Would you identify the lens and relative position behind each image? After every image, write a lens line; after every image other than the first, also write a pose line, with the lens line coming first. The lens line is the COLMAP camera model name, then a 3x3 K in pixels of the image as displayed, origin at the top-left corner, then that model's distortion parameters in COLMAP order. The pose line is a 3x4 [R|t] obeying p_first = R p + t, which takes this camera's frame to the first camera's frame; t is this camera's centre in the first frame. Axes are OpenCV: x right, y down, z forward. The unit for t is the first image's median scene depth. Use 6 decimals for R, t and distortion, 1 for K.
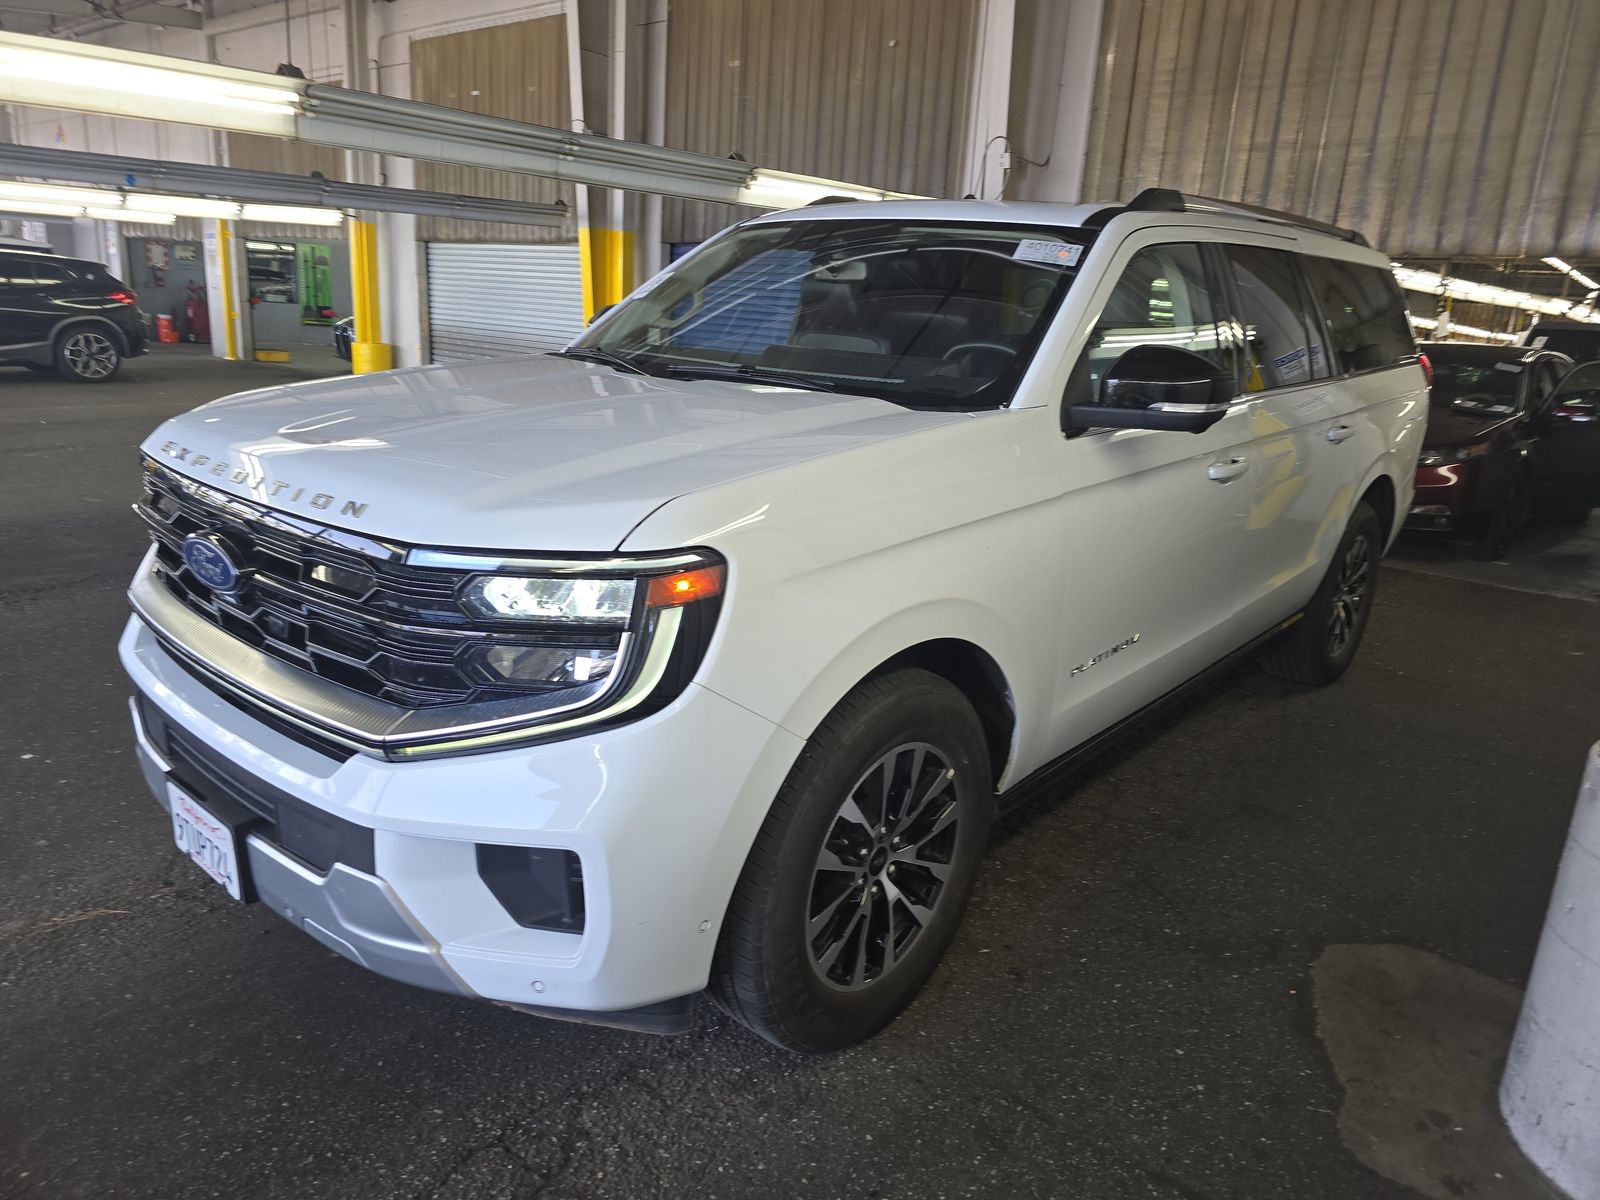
lens RADIAL K [[1129.1, 0, 797.8], [0, 1129.1, 598.0], [0, 0, 1]] dist [0.013197, -0.001649]
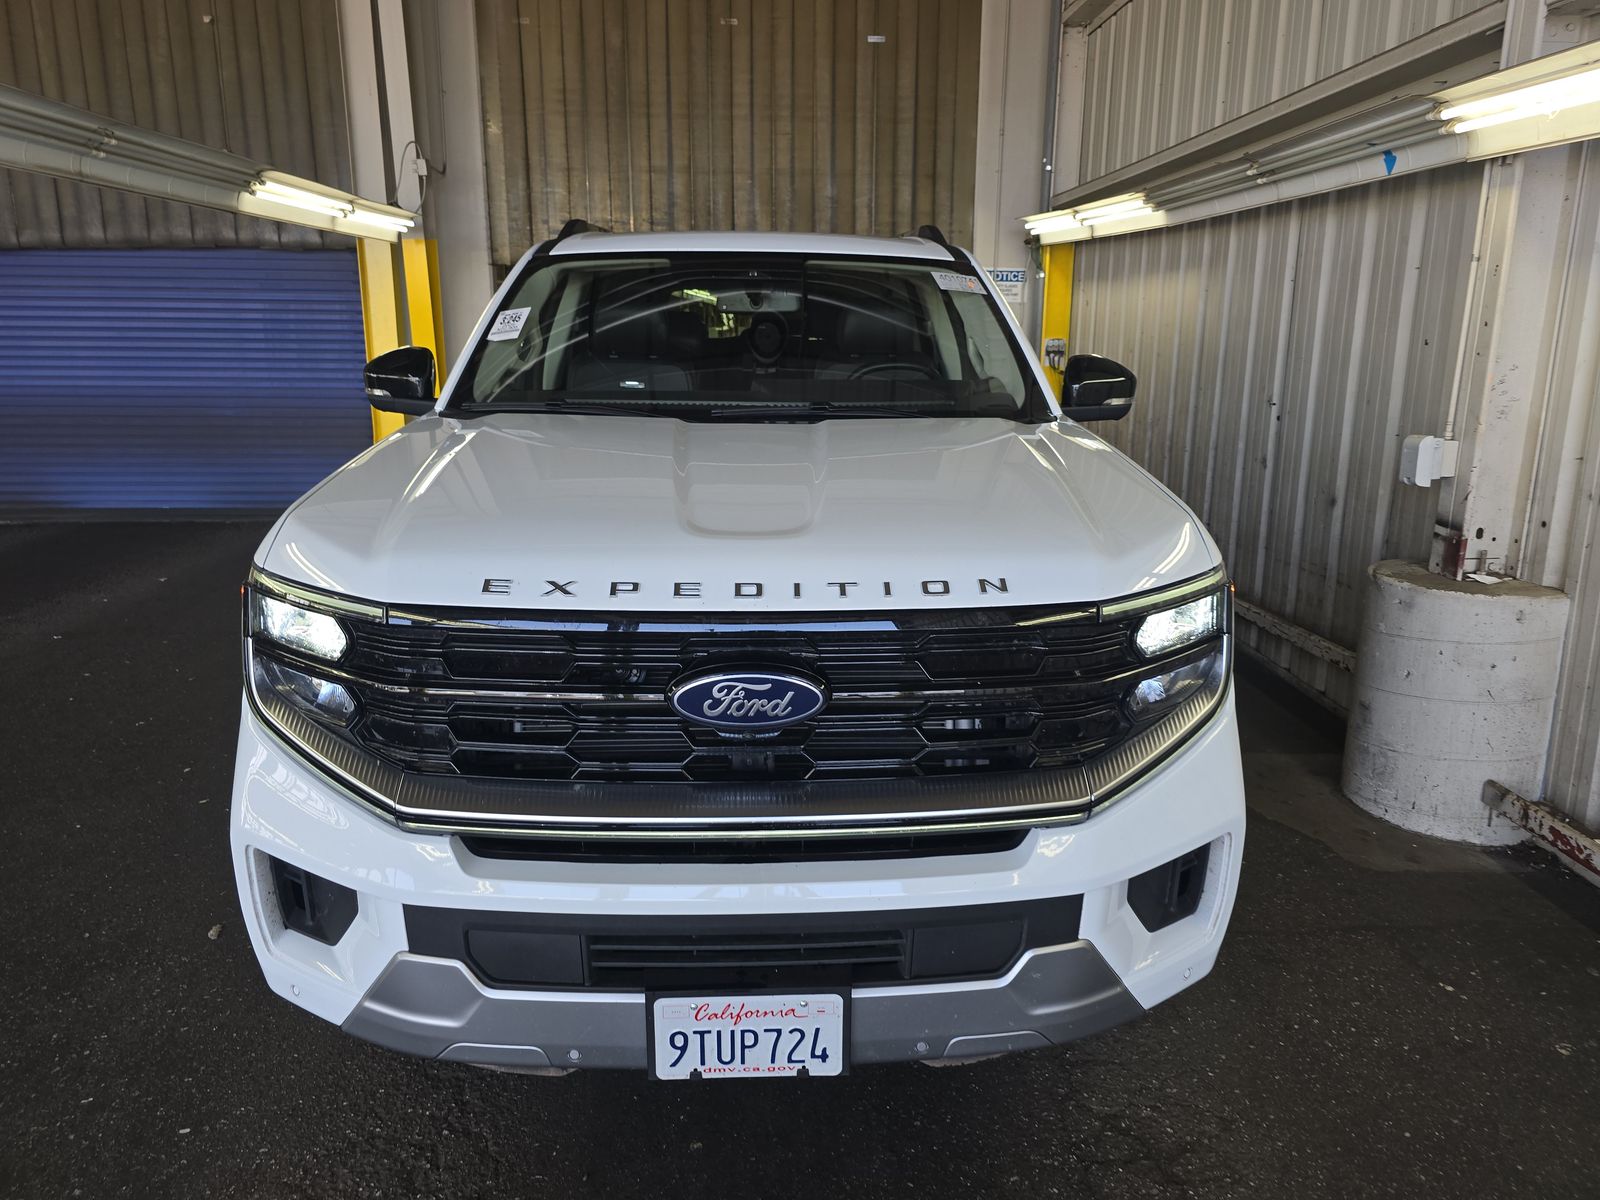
lens RADIAL K [[1129.1, 0, 796.6], [0, 1129.1, 606.7], [0, 0, 1]] dist [0.013197, -0.001649]
pose [[0.705574, -0.215165, 0.675181, -0.346657], [0.207980, 0.973706, 0.092956, -0.054723], [-0.677429, 0.074837, 0.731772, 0.127395]]
